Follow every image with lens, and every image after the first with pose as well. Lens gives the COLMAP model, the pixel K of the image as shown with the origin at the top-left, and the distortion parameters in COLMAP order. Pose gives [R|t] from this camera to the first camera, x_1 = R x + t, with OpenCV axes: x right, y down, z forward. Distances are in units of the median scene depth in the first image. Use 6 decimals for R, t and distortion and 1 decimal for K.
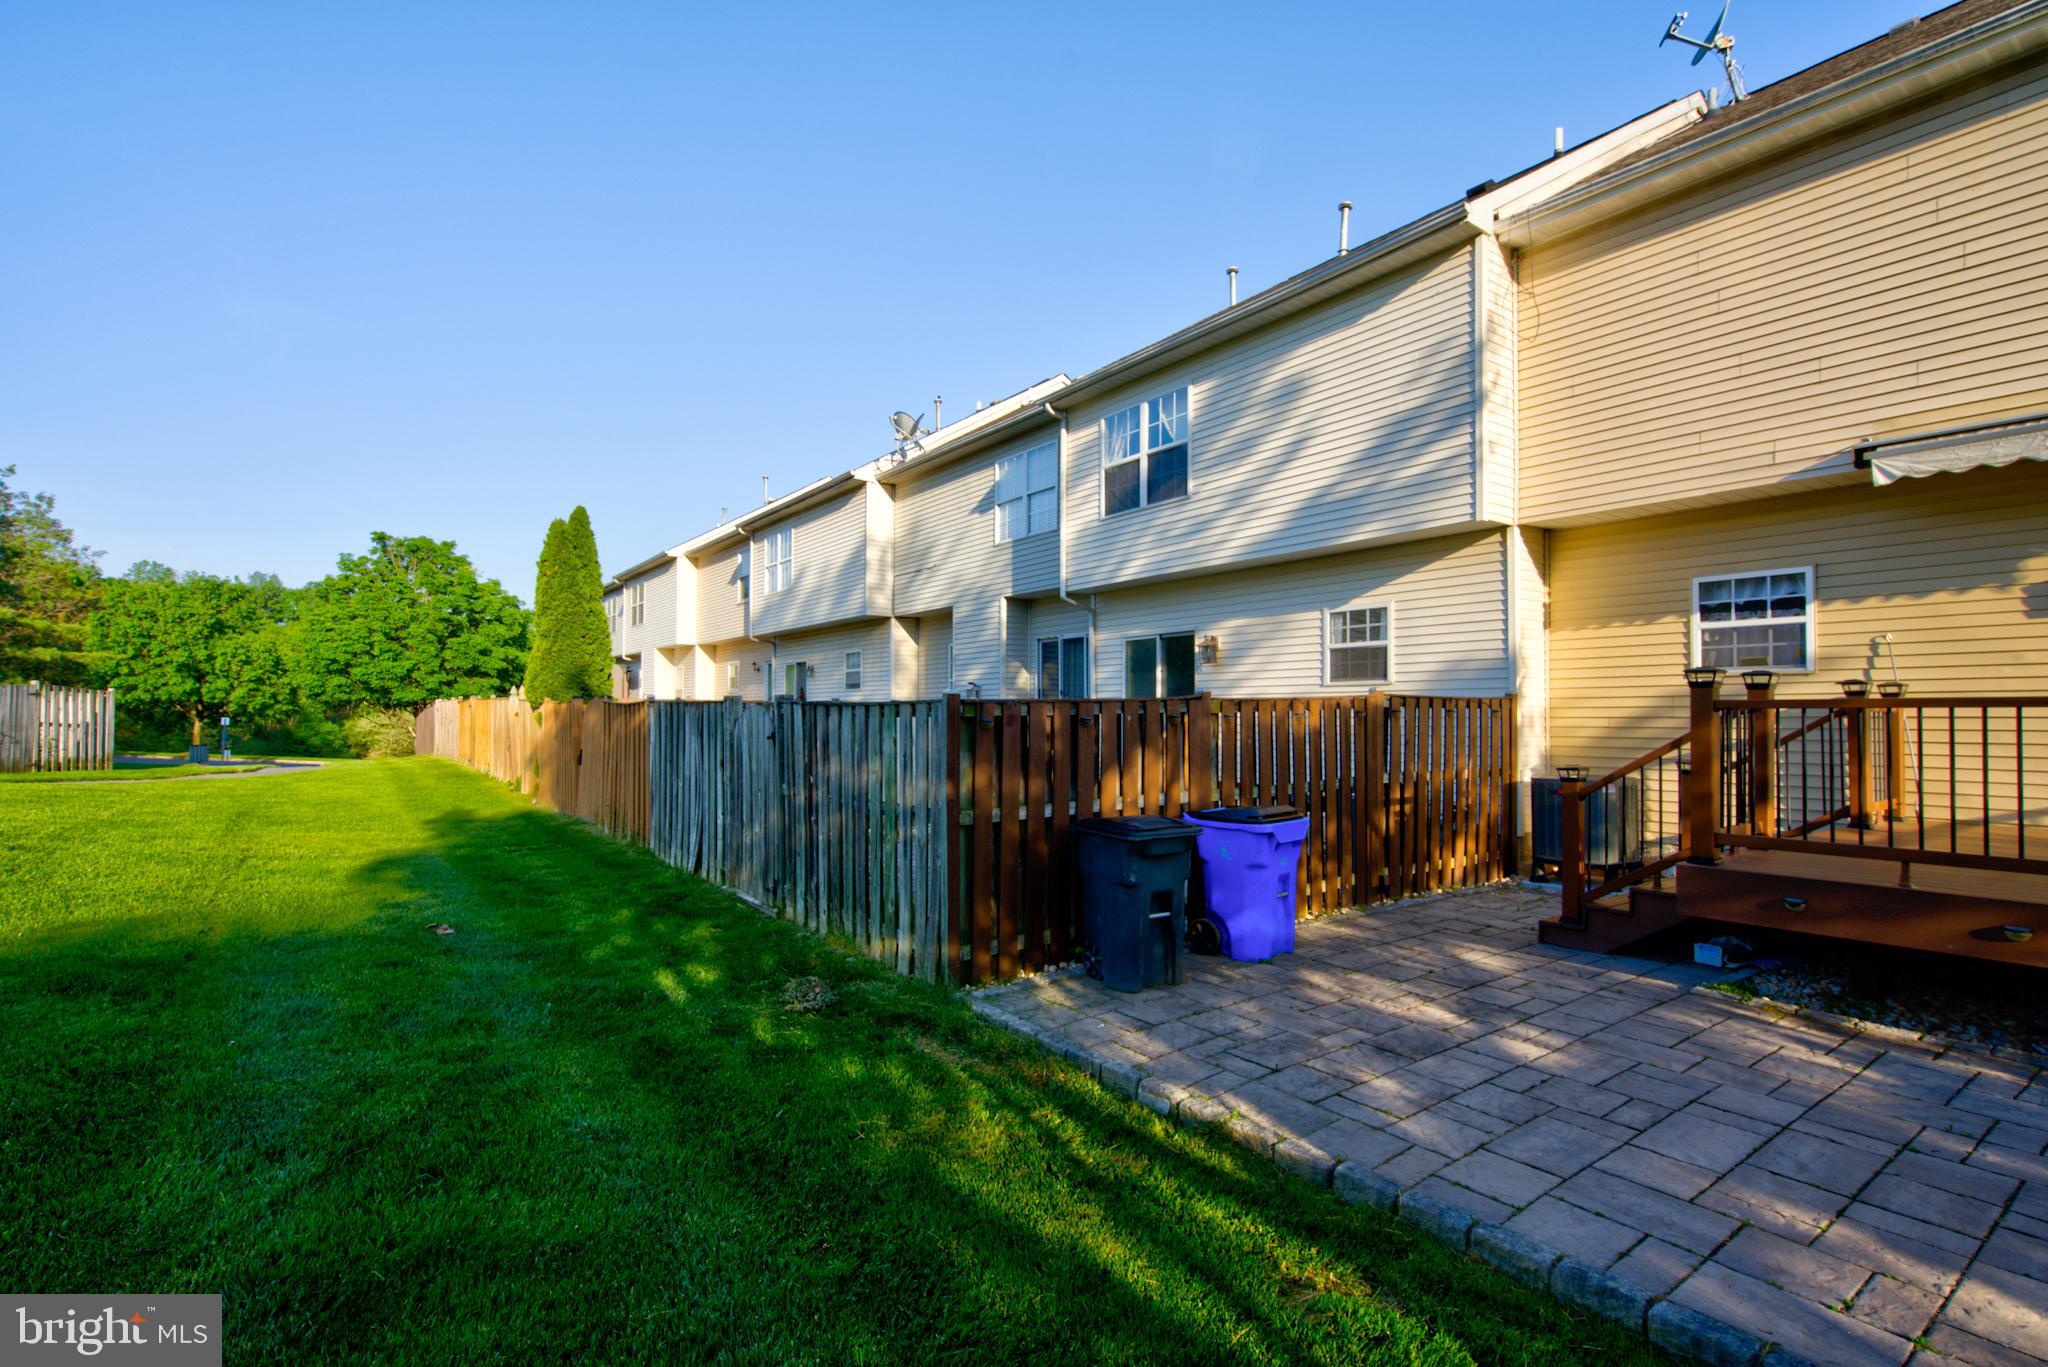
lens RADIAL K [[944.0, 0, 1012.9], [0, 944.0, 688.5], [0, 0, 1]] dist [0.003060, 0.000238]
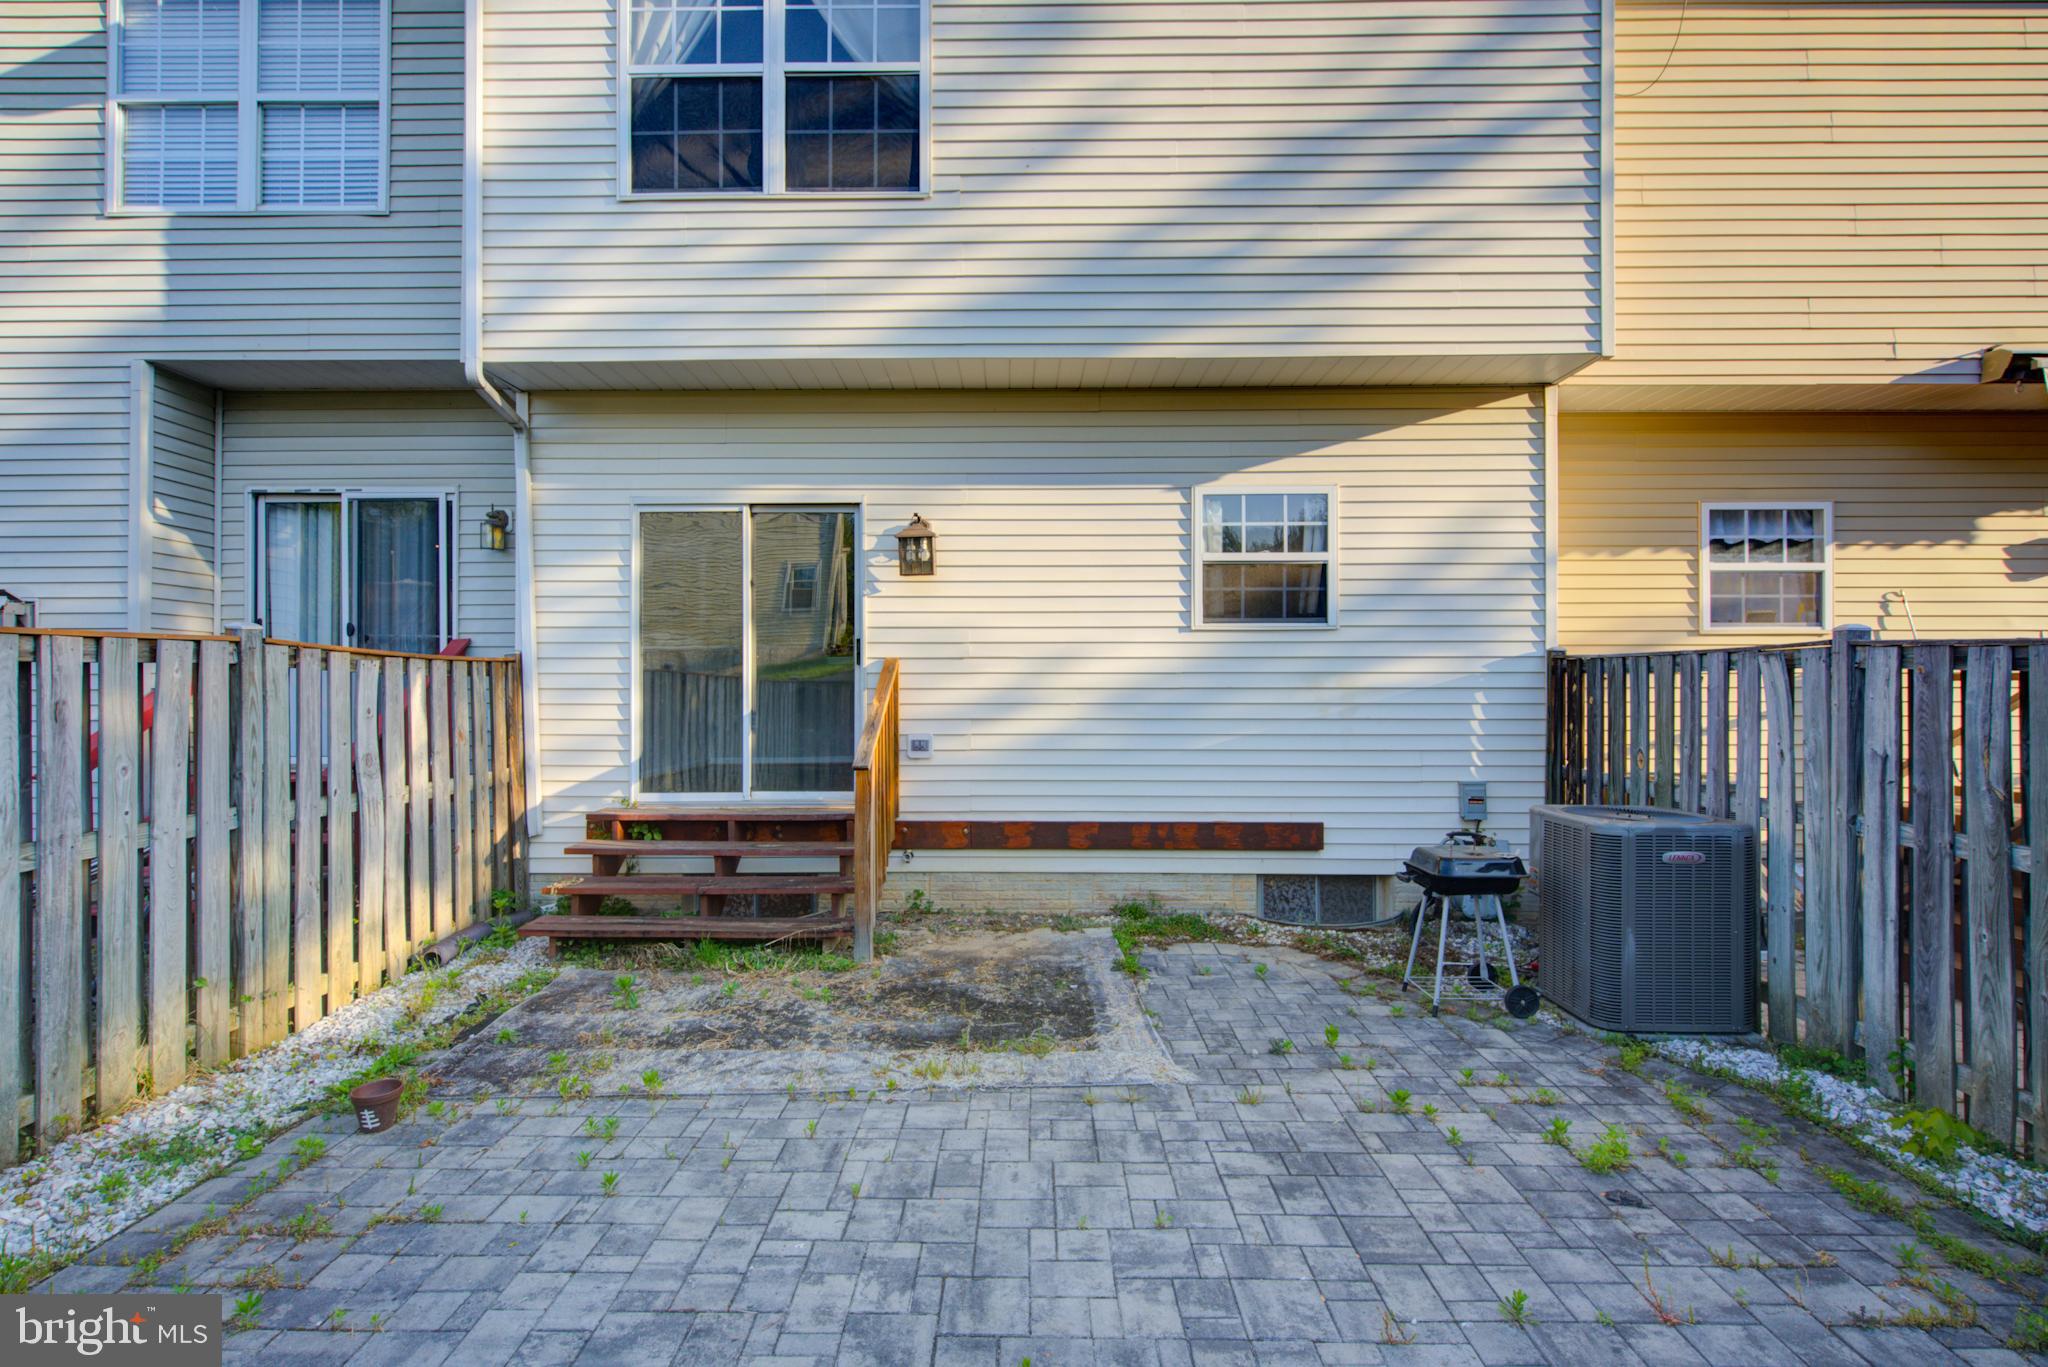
lens RADIAL K [[964.1, 0, 1022.4], [0, 964.1, 664.2], [0, 0, 1]] dist [-0.001341, -0.000659]
pose [[0.593191, 0.004551, 0.805049, -0.213848], [-0.023446, 0.999658, 0.011625, 0.015514], [-0.804720, -0.025771, 0.593095, 0.980323]]
